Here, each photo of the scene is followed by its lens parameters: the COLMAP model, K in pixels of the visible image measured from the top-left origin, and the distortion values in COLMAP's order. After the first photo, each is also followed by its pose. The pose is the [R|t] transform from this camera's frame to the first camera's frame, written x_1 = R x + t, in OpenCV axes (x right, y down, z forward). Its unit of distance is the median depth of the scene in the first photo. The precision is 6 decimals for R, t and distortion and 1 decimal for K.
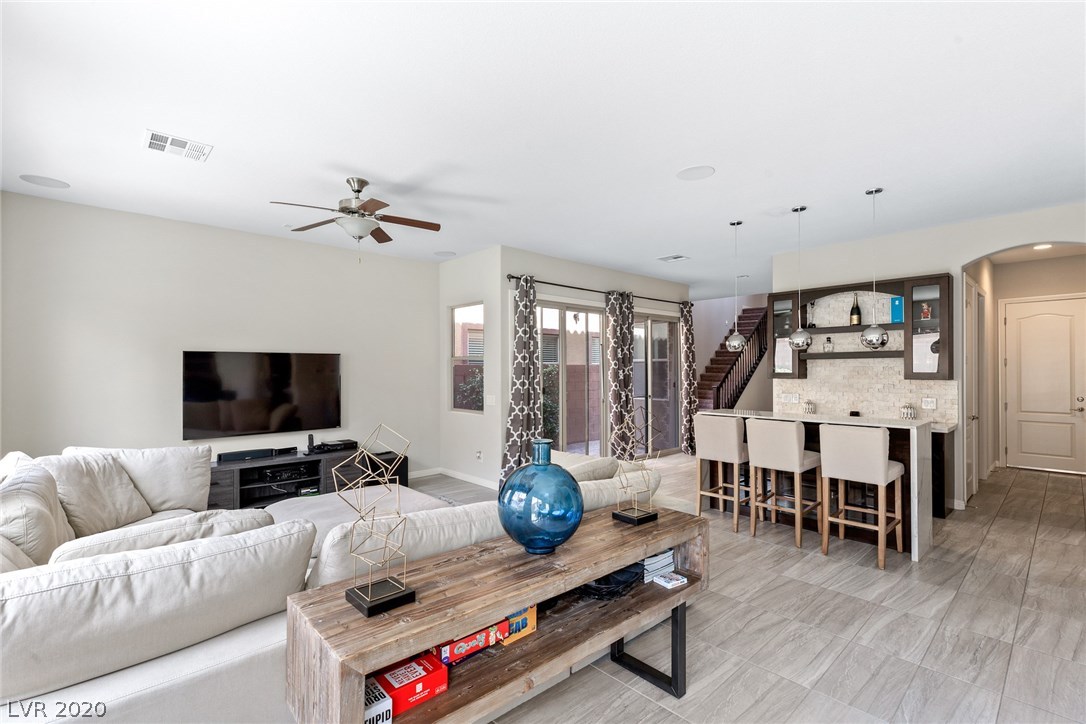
lens RADIAL K [[492.3, 0, 541.1], [0, 492.3, 366.4], [0, 0, 1]] dist [0.010012, 0.000951]
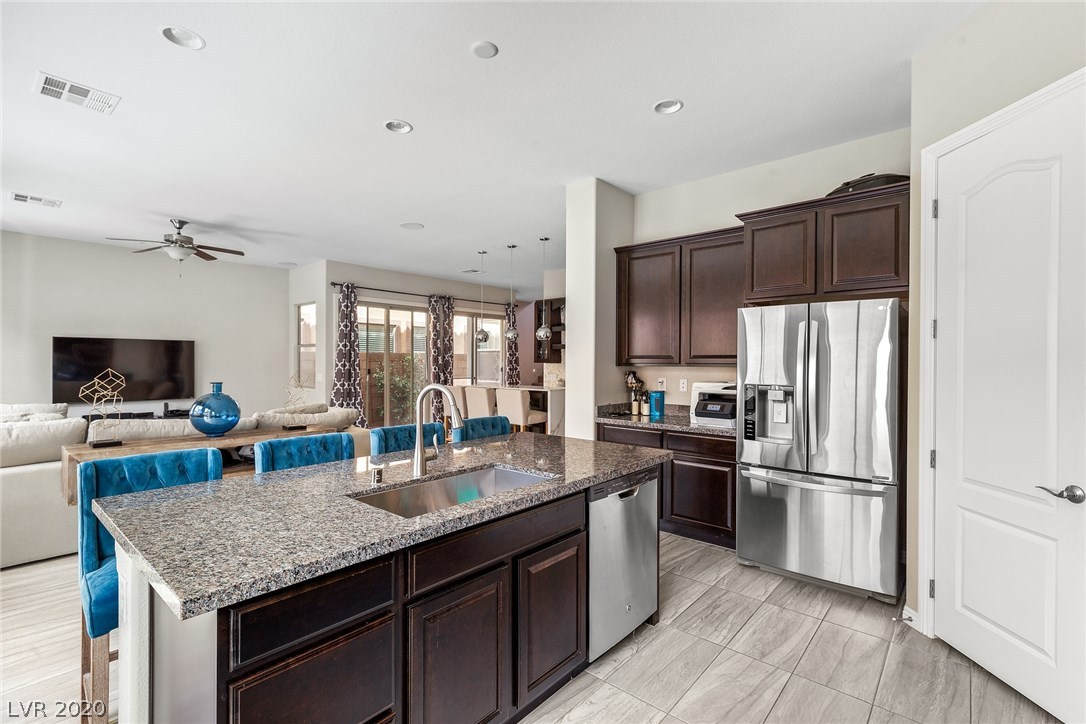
lens RADIAL K [[492.3, 0, 544.6], [0, 492.3, 361.2], [0, 0, 1]] dist [0.010012, 0.000951]
pose [[0.994445, 0.007978, 0.104953, 0.353896], [-0.008537, 0.999952, 0.004872, 0.013300], [-0.104909, -0.005741, 0.994465, -0.365515]]
